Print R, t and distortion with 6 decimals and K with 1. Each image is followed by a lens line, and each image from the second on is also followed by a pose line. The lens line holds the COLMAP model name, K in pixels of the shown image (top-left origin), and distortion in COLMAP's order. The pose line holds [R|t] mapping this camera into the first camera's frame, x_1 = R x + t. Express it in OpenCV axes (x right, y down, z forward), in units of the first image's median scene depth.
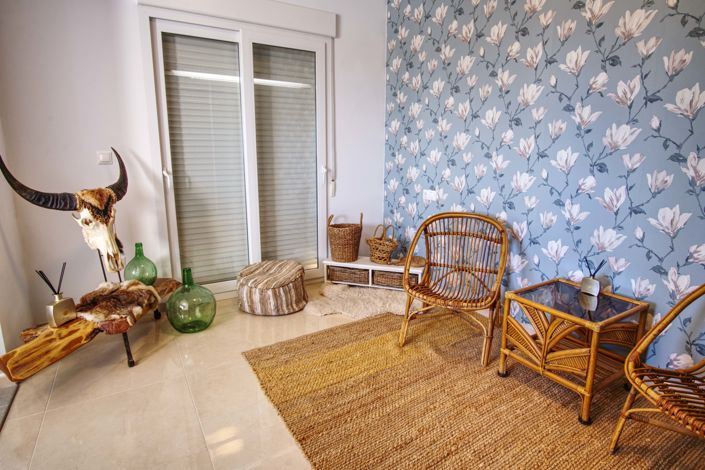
lens RADIAL K [[377.9, 0, 354.1], [0, 377.9, 231.1], [0, 0, 1]] dist [-0.022452, 0.002338]
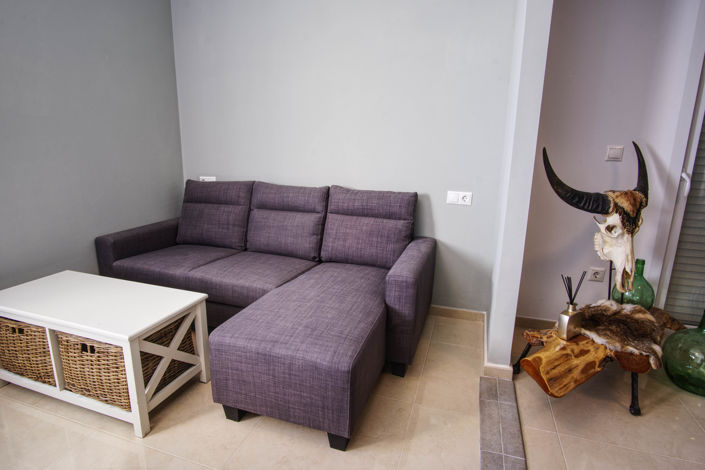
lens RADIAL K [[377.9, 0, 350.9], [0, 377.9, 237.4], [0, 0, 1]] dist [-0.022452, 0.002338]
pose [[0.646381, 0.184949, -0.740261, -0.449682], [-0.158715, 0.981548, 0.106646, -0.001676], [0.746325, 0.048556, 0.663808, -0.009677]]
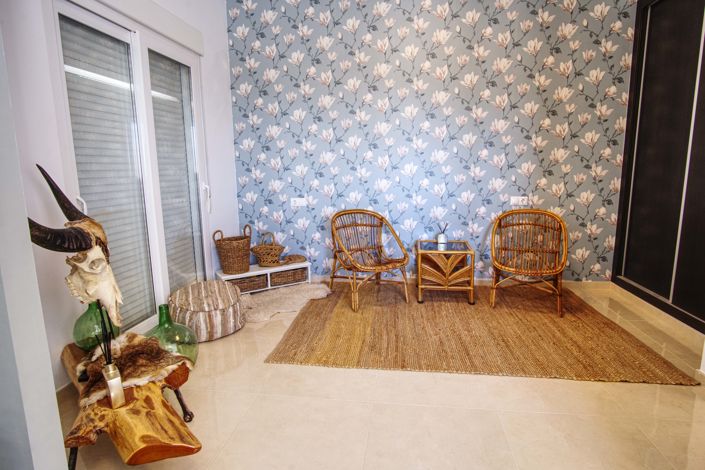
lens RADIAL K [[377.9, 0, 355.4], [0, 377.9, 232.4], [0, 0, 1]] dist [-0.022452, 0.002338]
pose [[0.632855, -0.142969, 0.760956, -0.906487], [0.170829, 0.984368, 0.042872, -0.028595], [-0.755190, 0.102862, 0.647385, 0.119560]]
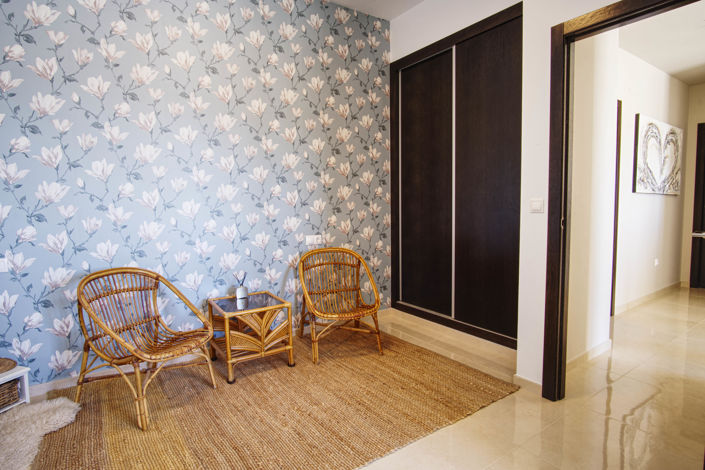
lens RADIAL K [[377.9, 0, 350.5], [0, 377.9, 229.1], [0, 0, 1]] dist [-0.022452, 0.002338]
pose [[-0.044582, -0.074169, 0.996249, -0.742908], [0.214619, 0.973244, 0.082060, -0.109567], [-0.975680, 0.217472, -0.027471, 0.509880]]
